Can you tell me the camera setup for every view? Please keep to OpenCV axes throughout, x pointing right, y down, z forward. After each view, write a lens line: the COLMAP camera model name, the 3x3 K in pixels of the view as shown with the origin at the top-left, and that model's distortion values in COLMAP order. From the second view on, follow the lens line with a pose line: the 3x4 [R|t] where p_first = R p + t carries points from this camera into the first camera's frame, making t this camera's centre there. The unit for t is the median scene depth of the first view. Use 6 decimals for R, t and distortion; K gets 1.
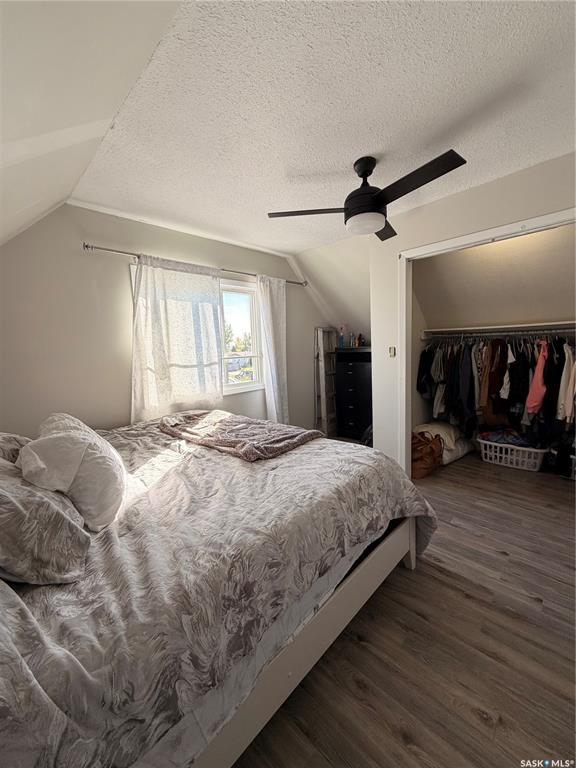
lens RADIAL K [[303.4, 0, 286.5], [0, 303.4, 383.5], [0, 0, 1]] dist [-0.000923, 0.000275]
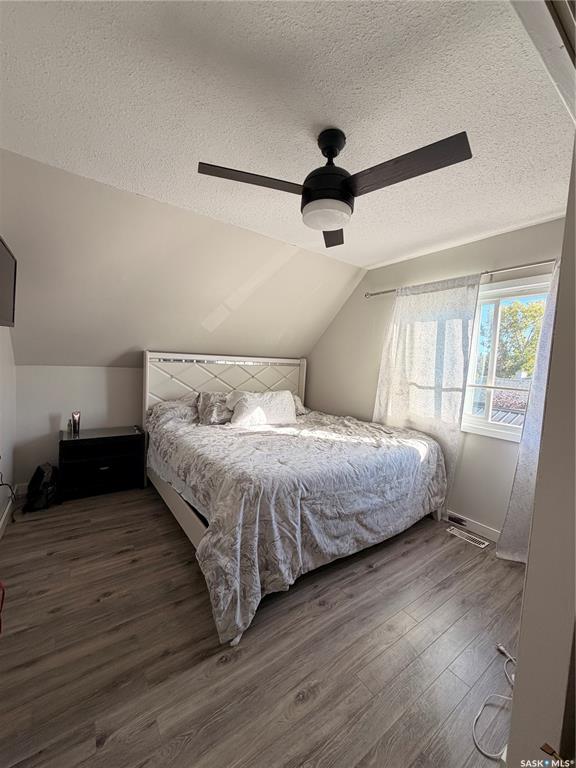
lens RADIAL K [[303.4, 0, 285.5], [0, 303.4, 382.9], [0, 0, 1]] dist [-0.000923, 0.000275]
pose [[-0.174354, 0.096973, -0.979896, 0.794857], [-0.164934, 0.978204, 0.126152, -0.133881], [0.970772, 0.183613, -0.154559, 0.800085]]
